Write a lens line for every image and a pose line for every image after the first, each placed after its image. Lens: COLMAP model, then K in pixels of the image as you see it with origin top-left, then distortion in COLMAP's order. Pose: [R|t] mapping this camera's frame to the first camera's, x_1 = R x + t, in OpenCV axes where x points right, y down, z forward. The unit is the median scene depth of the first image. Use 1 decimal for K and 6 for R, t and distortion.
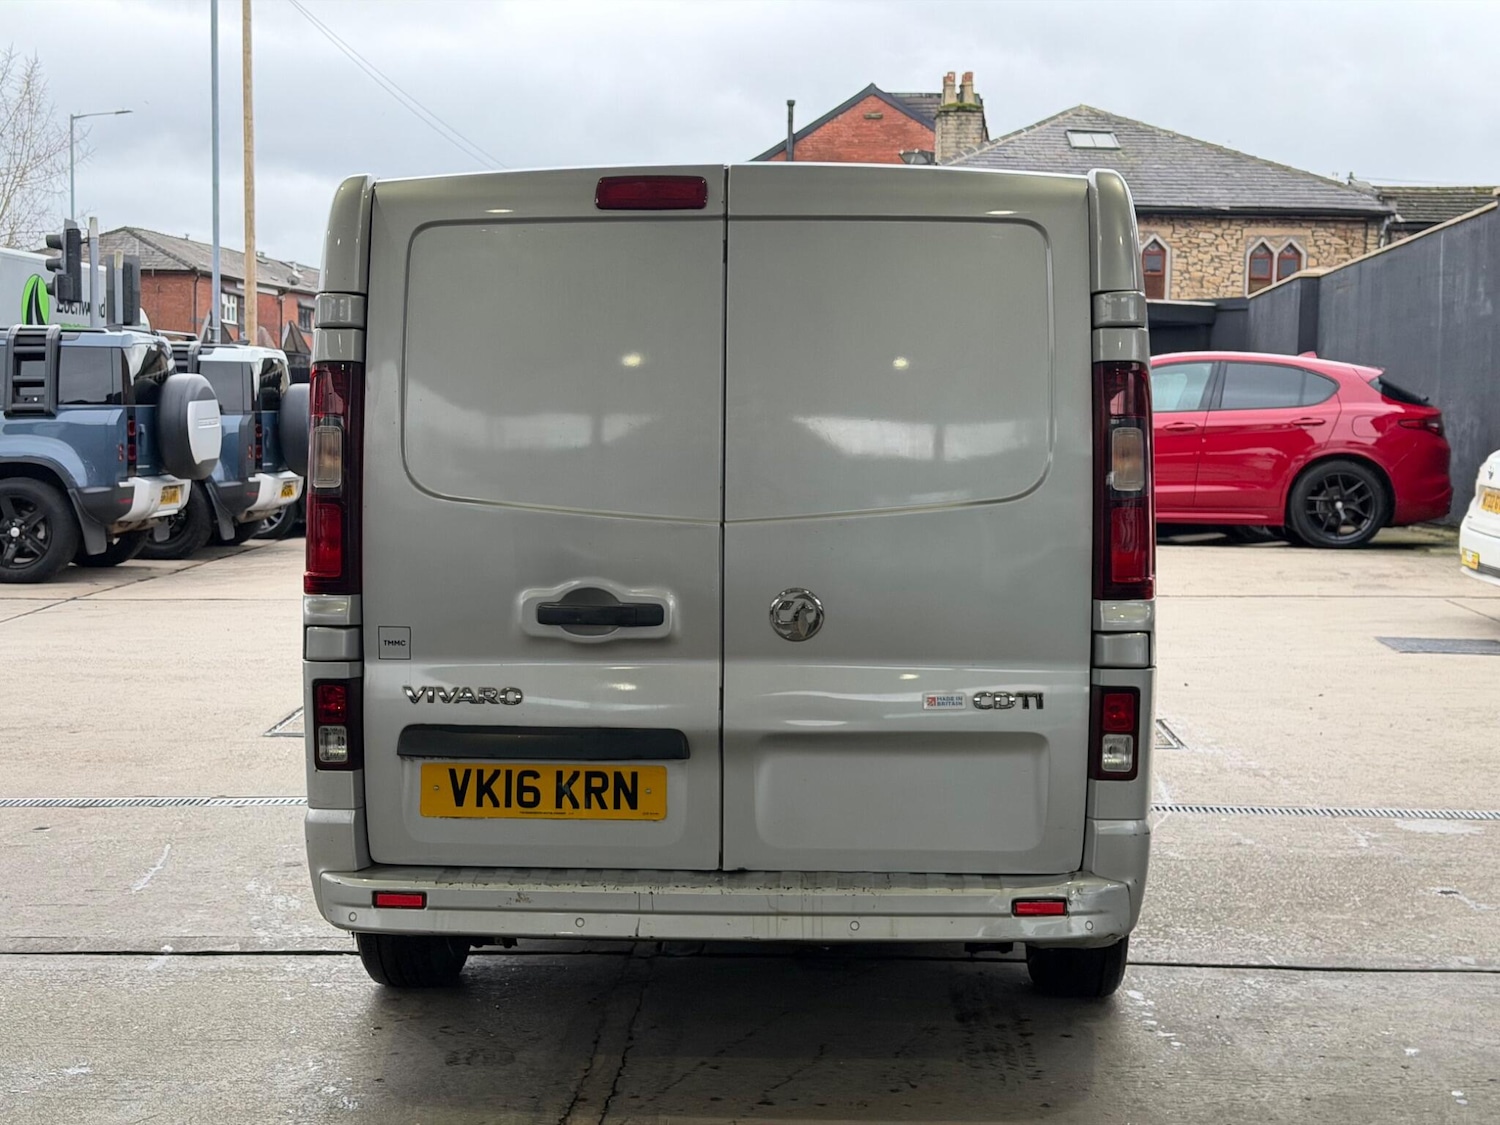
lens RADIAL K [[2088.8, 0, 744.4], [0, 2088.8, 565.7], [0, 0, 1]] dist [0.219579, -0.522316]
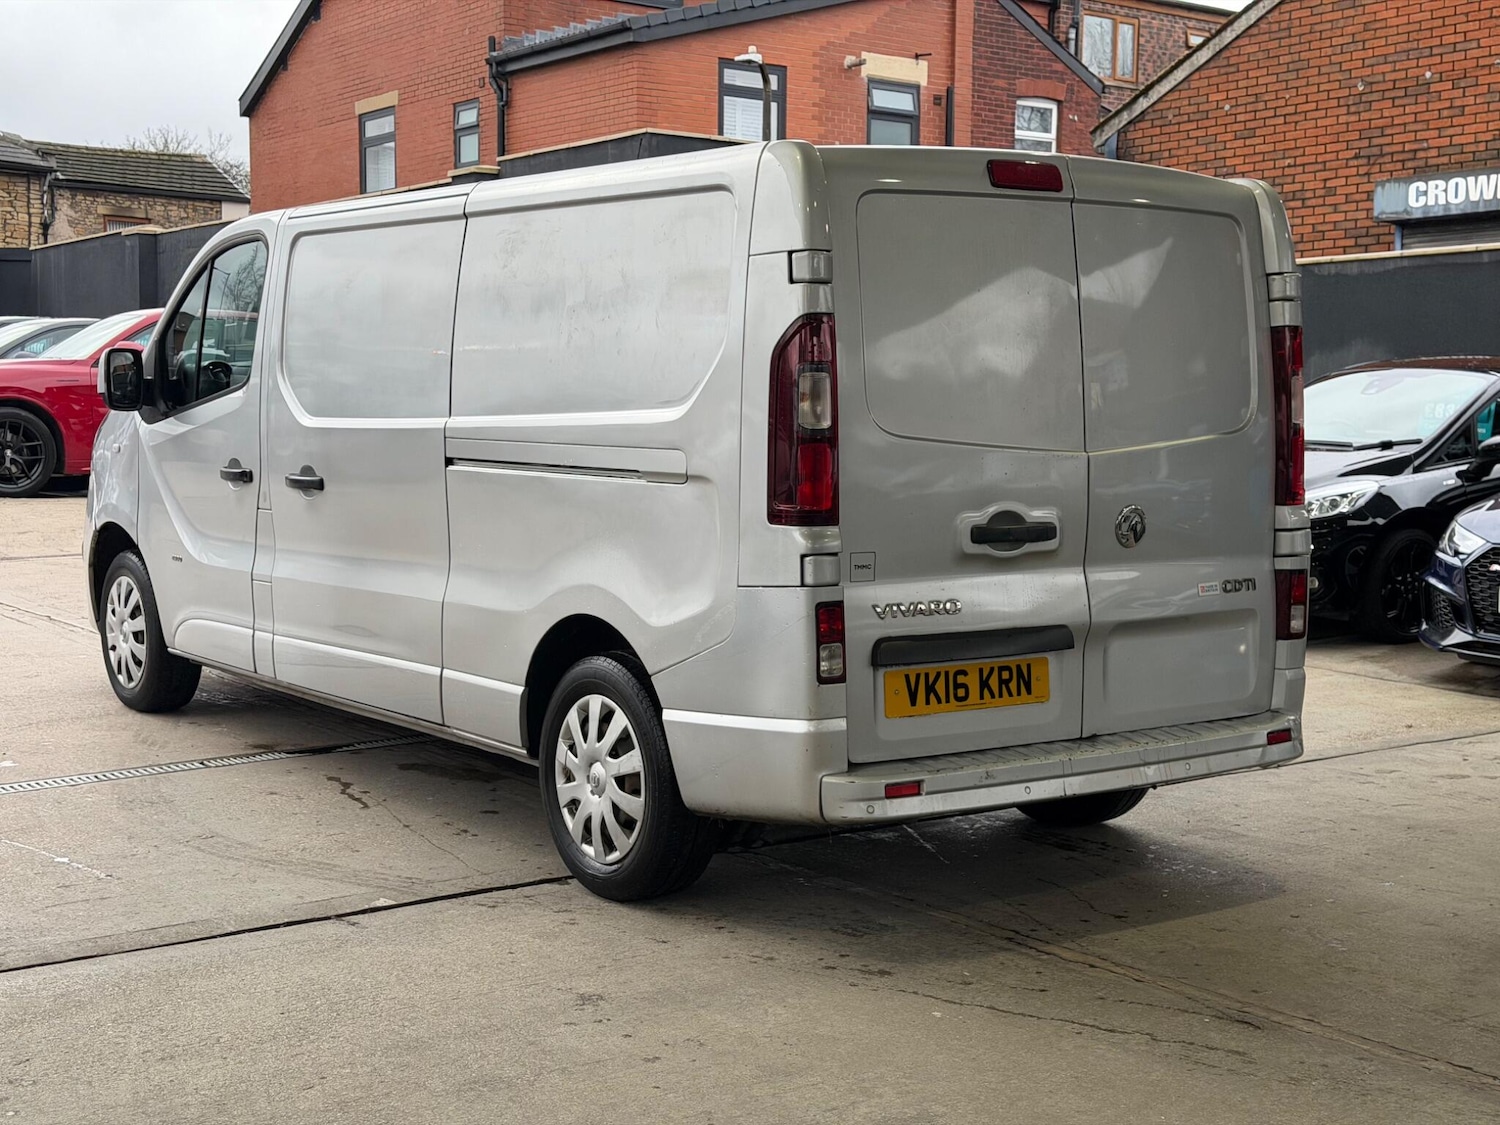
lens RADIAL K [[2069.9, 0, 747.7], [0, 2069.9, 576.8], [0, 0, 1]] dist [0.200032, -0.416497]
pose [[0.774915, -0.055011, 0.629667, -0.914302], [0.038406, 0.998463, 0.039966, -0.004578], [-0.630898, -0.006788, 0.775836, 0.178906]]
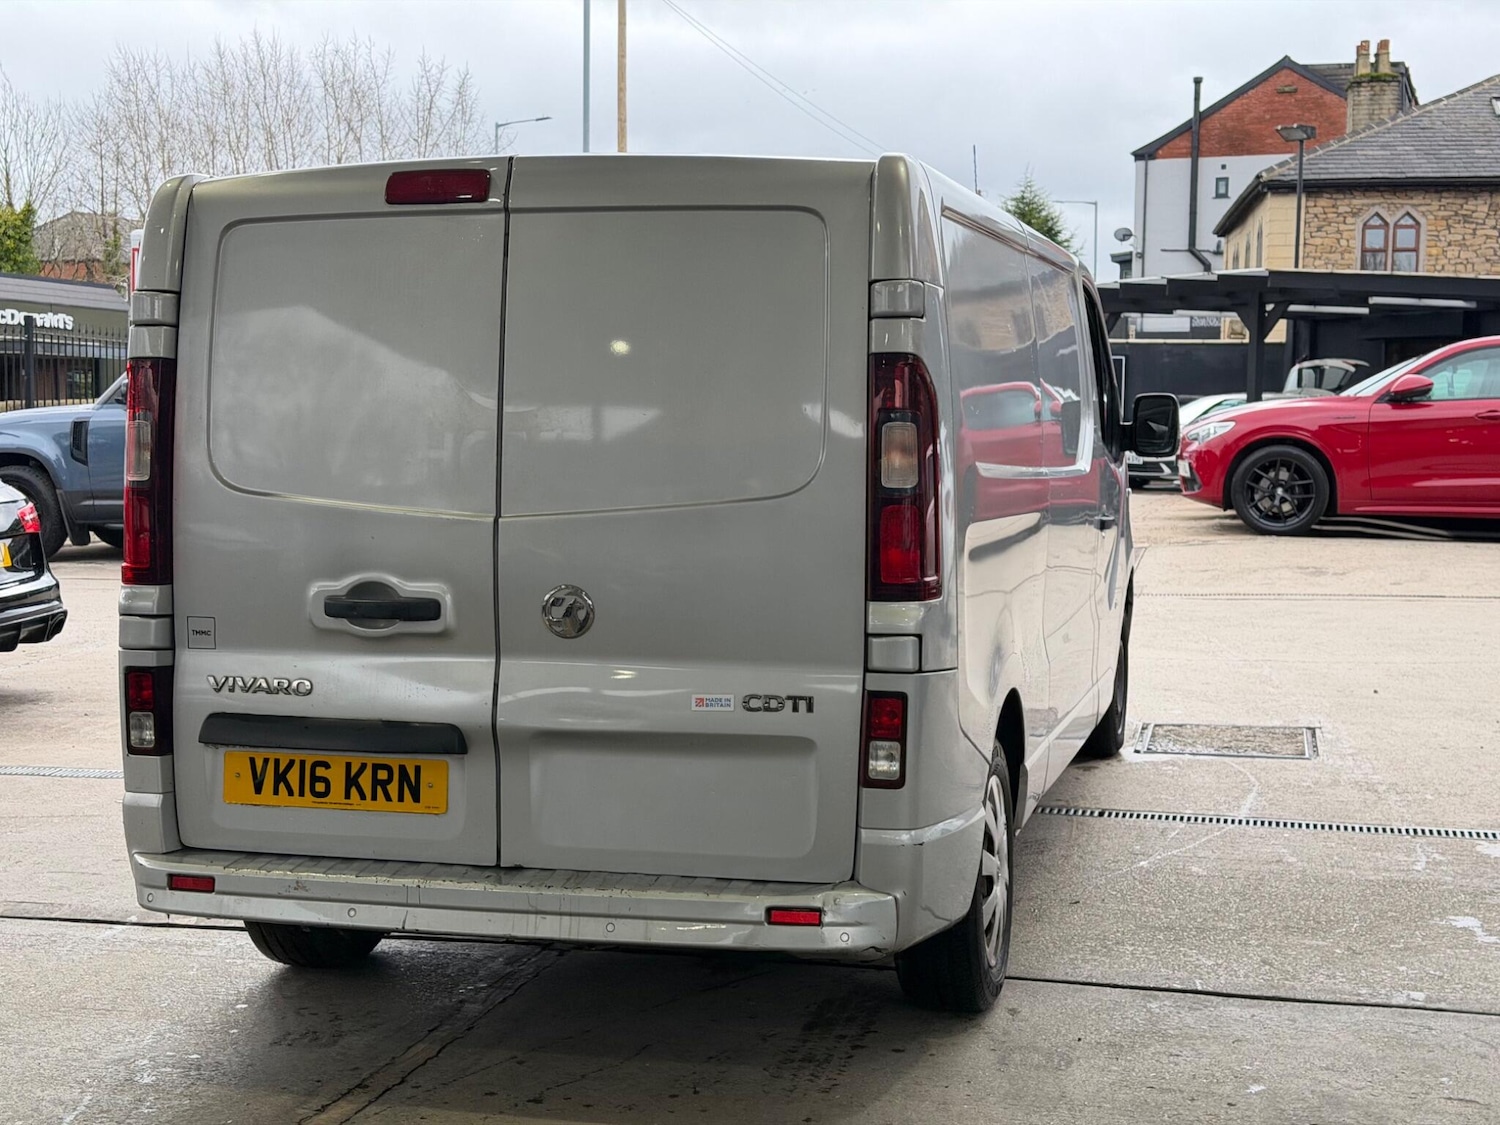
lens RADIAL K [[2088.8, 0, 744.4], [0, 2088.8, 565.7], [0, 0, 1]] dist [0.219579, -0.522316]
pose [[0.978456, 0.011938, -0.206112, 0.304932], [-0.010932, 0.999922, 0.006019, -0.004954], [0.206167, -0.003636, 0.978510, 0.045673]]
